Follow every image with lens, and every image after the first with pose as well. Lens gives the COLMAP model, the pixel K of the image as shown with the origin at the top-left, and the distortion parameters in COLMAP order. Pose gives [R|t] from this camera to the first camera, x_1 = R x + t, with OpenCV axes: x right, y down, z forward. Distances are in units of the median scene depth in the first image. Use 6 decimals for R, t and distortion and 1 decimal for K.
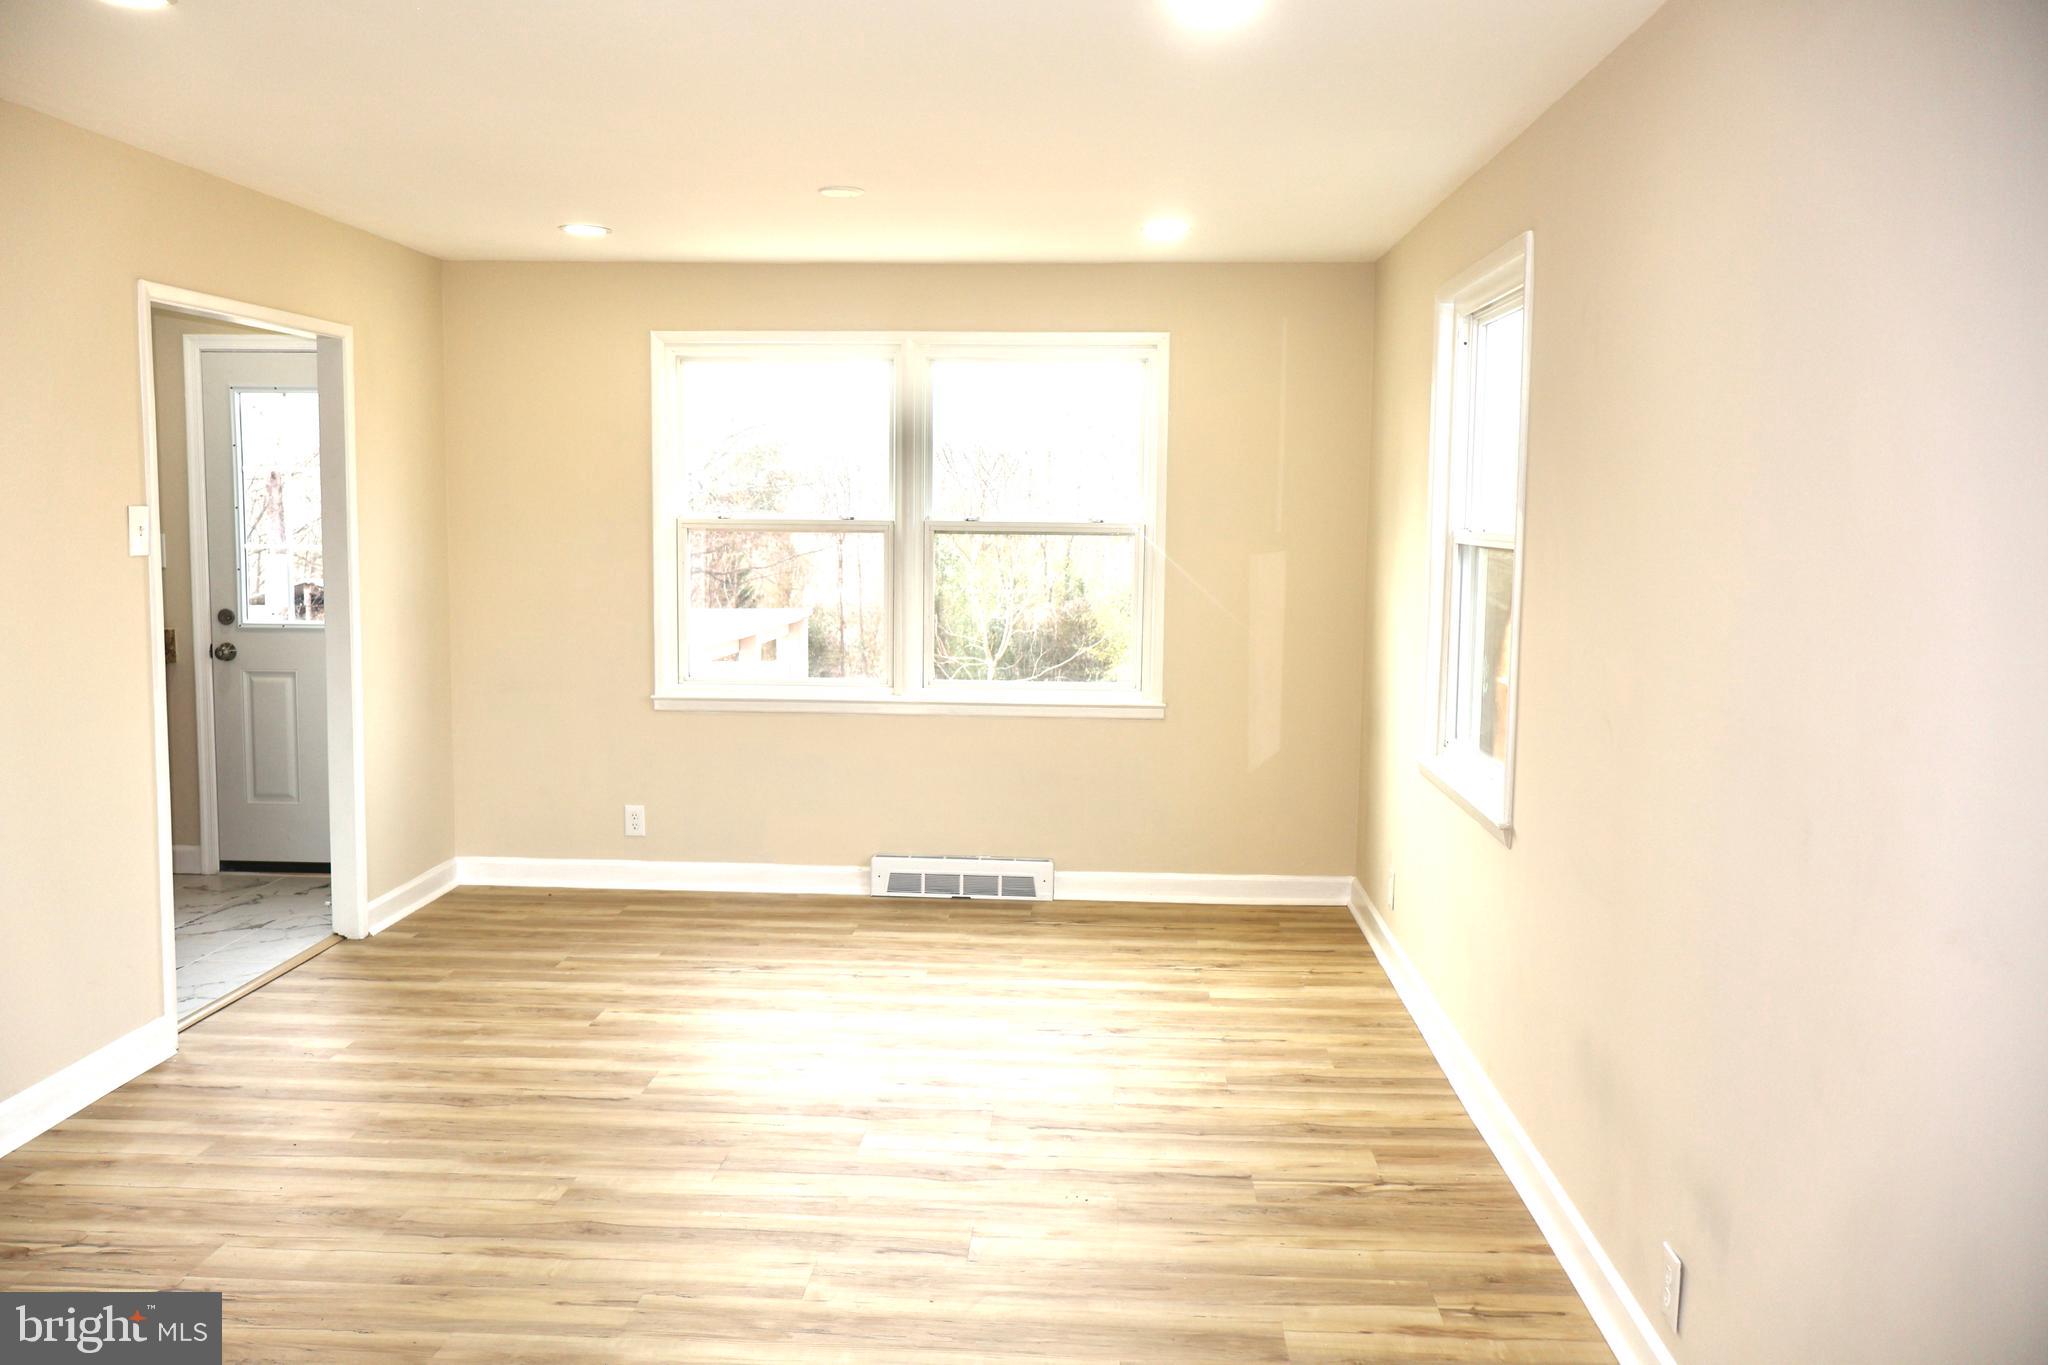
lens RADIAL K [[1707.8, 0, 1003.2], [0, 1707.8, 673.8], [0, 0, 1]] dist [-0.003673, 0.003237]
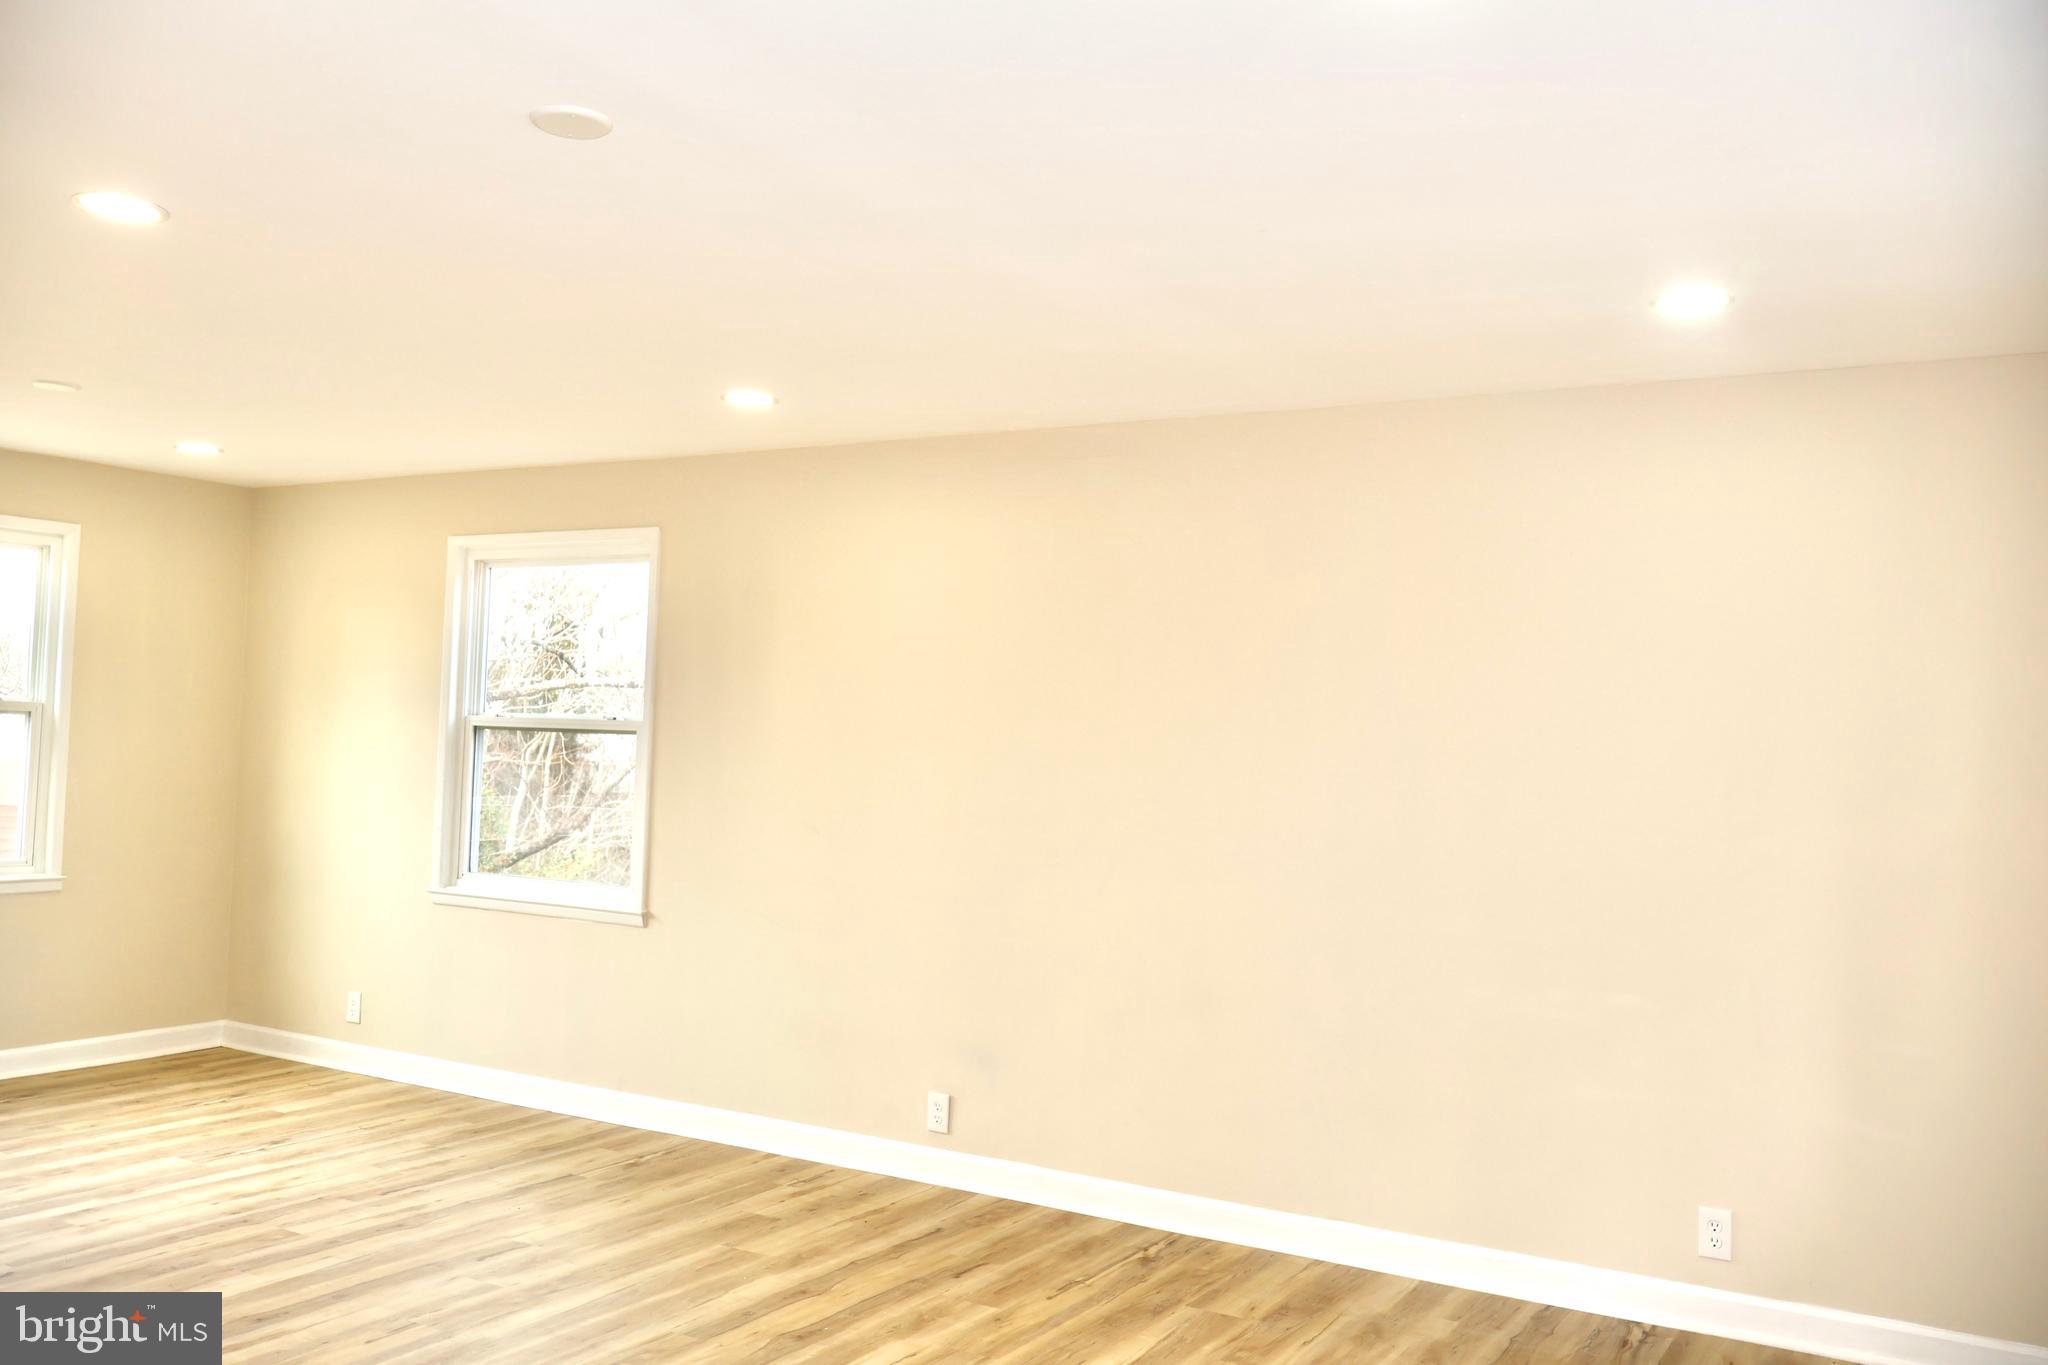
lens RADIAL K [[1707.8, 0, 1023.6], [0, 1707.8, 679.3], [0, 0, 1]] dist [-0.003673, 0.003237]
pose [[0.460074, 0.037705, 0.887079, -1.005721], [0.059482, 0.995544, -0.073165, 0.015999], [-0.885886, 0.086427, 0.455782, -0.001147]]
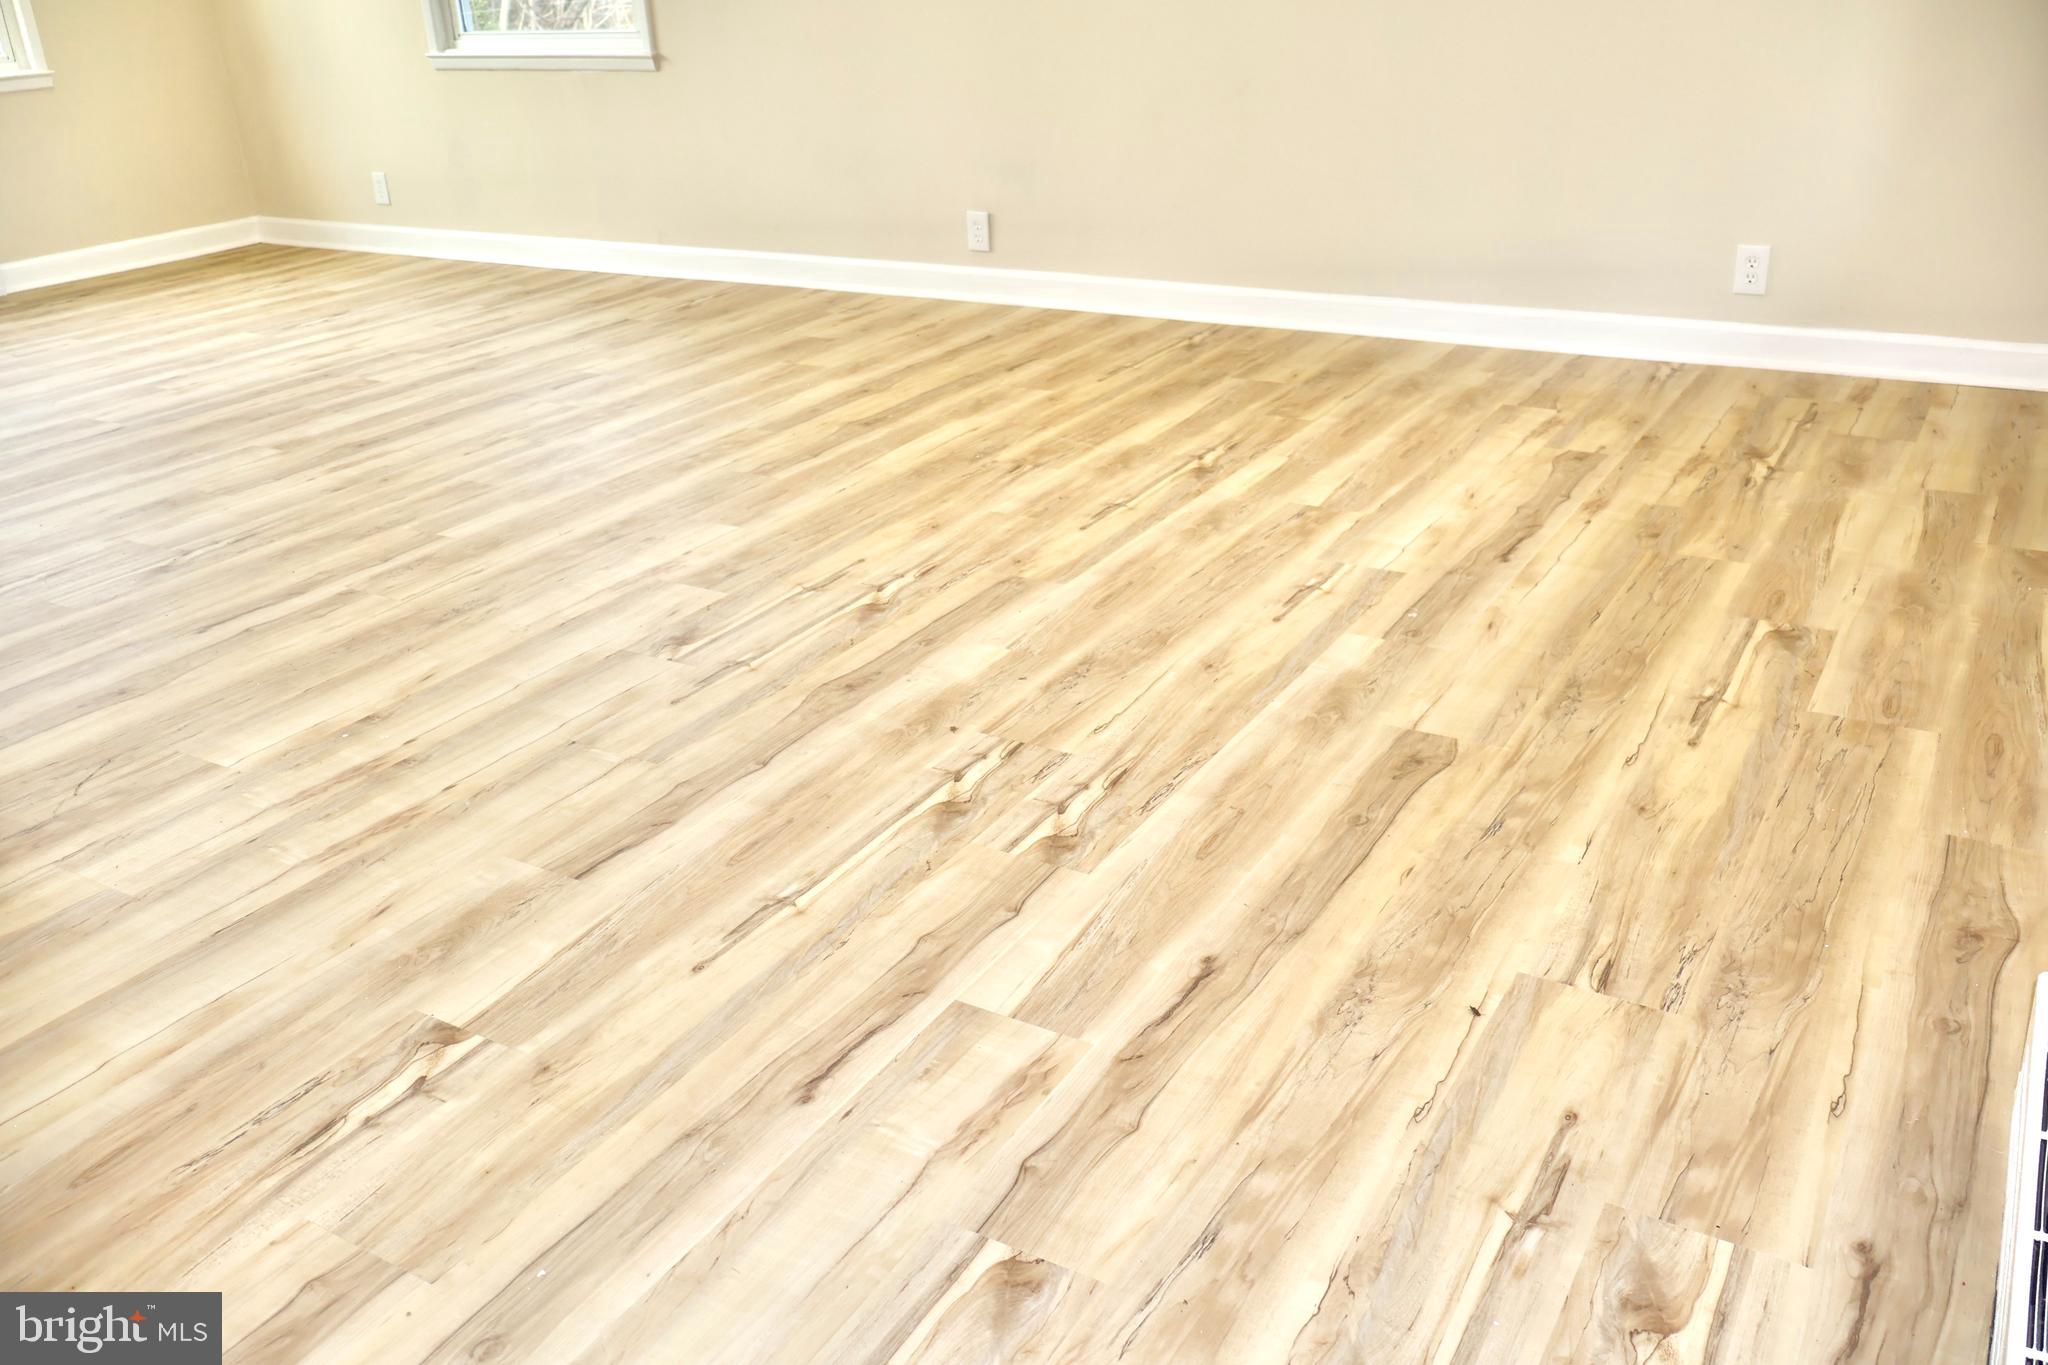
lens RADIAL K [[1707.8, 0, 1025.0], [0, 1707.8, 685.9], [0, 0, 1]] dist [-0.003673, 0.003237]
pose [[0.464719, -0.391470, 0.794222, -1.026223], [0.134087, 0.917730, 0.373889, 0.091647], [-0.875247, -0.067258, 0.478977, -0.000470]]
